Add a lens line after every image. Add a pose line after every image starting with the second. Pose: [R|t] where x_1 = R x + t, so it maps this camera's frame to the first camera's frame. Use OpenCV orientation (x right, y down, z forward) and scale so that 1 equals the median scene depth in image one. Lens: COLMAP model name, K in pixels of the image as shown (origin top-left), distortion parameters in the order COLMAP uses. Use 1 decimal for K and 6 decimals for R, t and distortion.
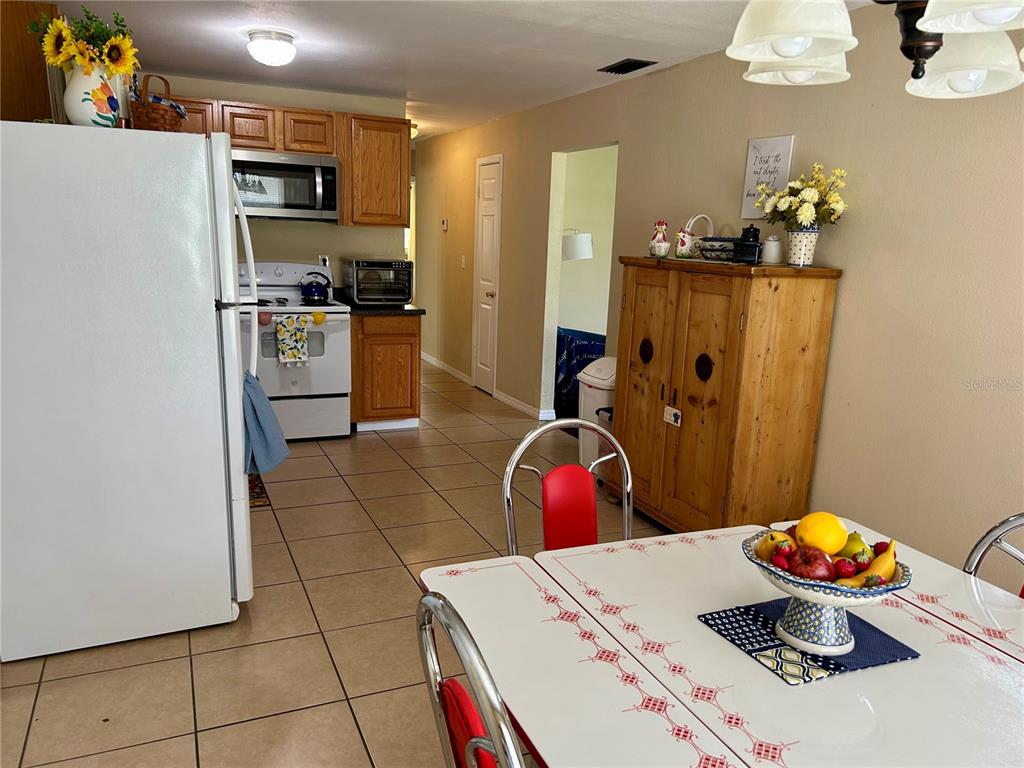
lens RADIAL K [[769.5, 0, 515.8], [0, 769.5, 384.1], [0, 0, 1]] dist [0.032913, -0.011706]
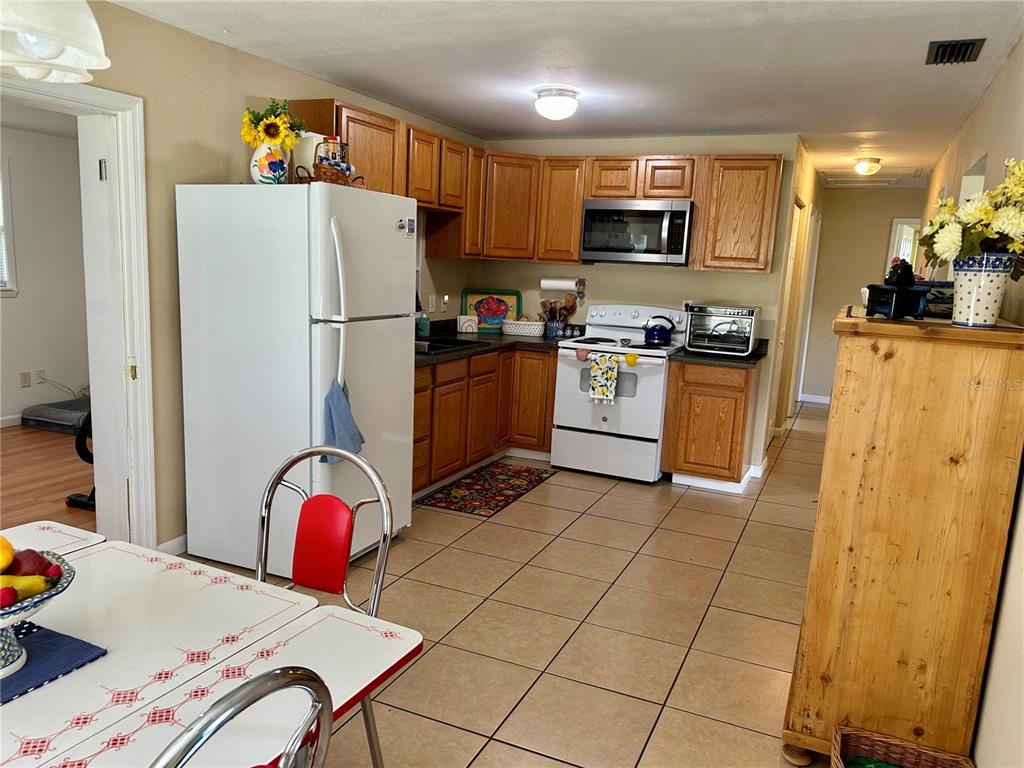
lens RADIAL K [[769.5, 0, 513.9], [0, 769.5, 391.0], [0, 0, 1]] dist [0.032913, -0.011706]
pose [[0.666276, 0.123966, -0.735329, 0.376202], [-0.169965, 0.985376, 0.012117, -0.030409], [0.726077, 0.116907, 0.677602, 0.206978]]
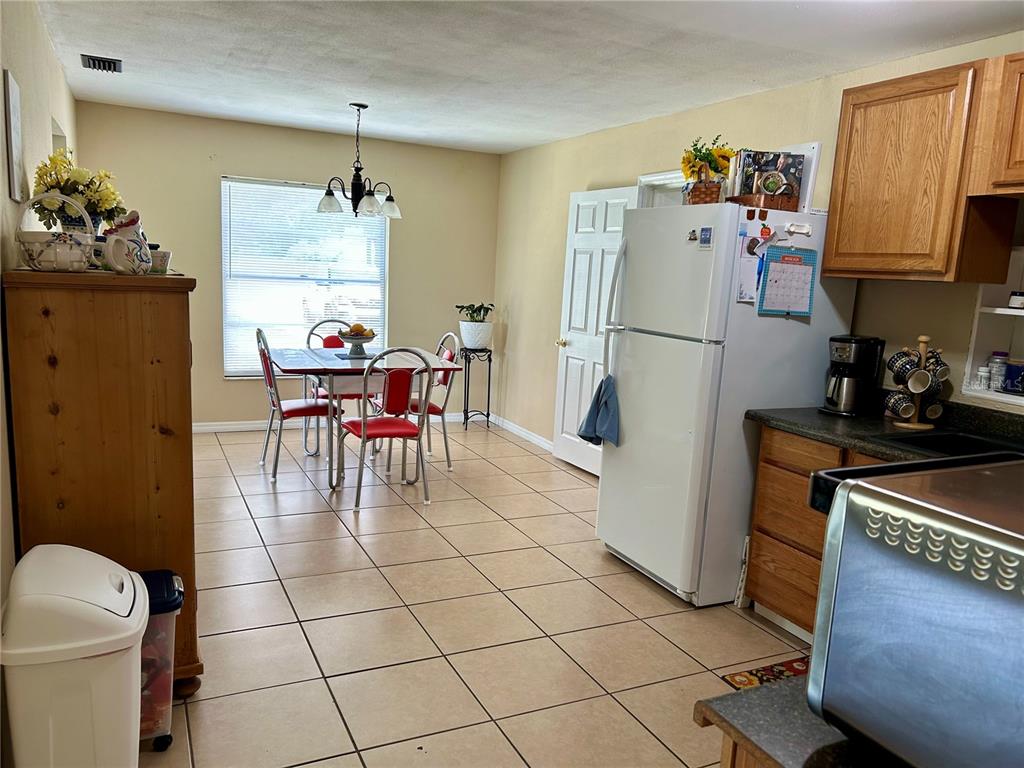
lens RADIAL K [[769.5, 0, 511.4], [0, 769.5, 386.6], [0, 0, 1]] dist [0.032913, -0.011706]
pose [[-0.995685, -0.082089, -0.043277, -0.034681], [-0.092019, 0.933684, 0.346072, -0.228874], [0.011999, 0.348561, -0.937209, 1.152735]]
